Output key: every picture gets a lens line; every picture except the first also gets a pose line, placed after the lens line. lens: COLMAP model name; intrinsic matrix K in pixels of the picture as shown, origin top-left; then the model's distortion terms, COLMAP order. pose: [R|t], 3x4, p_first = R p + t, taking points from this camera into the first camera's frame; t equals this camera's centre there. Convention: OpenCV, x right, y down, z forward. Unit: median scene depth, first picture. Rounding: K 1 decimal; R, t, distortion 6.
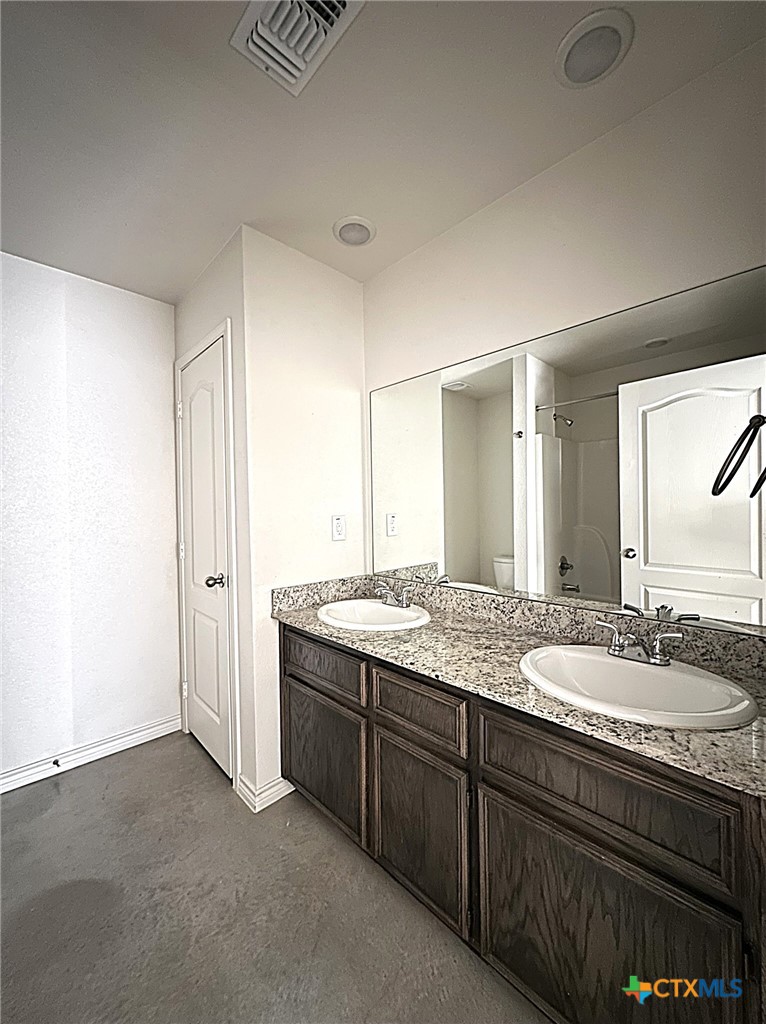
lens RADIAL K [[413.6, 0, 383.0], [0, 413.6, 512.0], [0, 0, 1]] dist [0.000742, 0.000179]
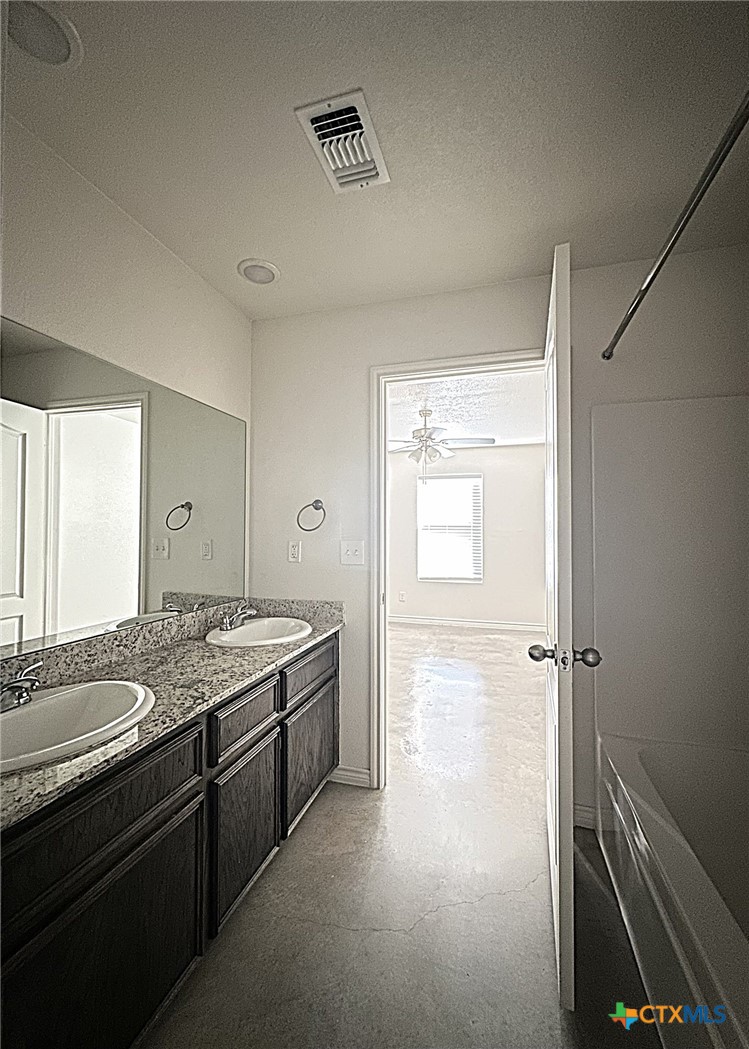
lens RADIAL K [[428.4, 0, 374.5], [0, 428.4, 524.5], [0, 0, 1]] dist [-0.000530, -0.000048]
pose [[-0.496651, 0.027942, 0.867501, -0.920202], [0.013255, 0.999609, -0.024609, -0.005647], [-0.867849, -0.000723, -0.496827, 1.071543]]
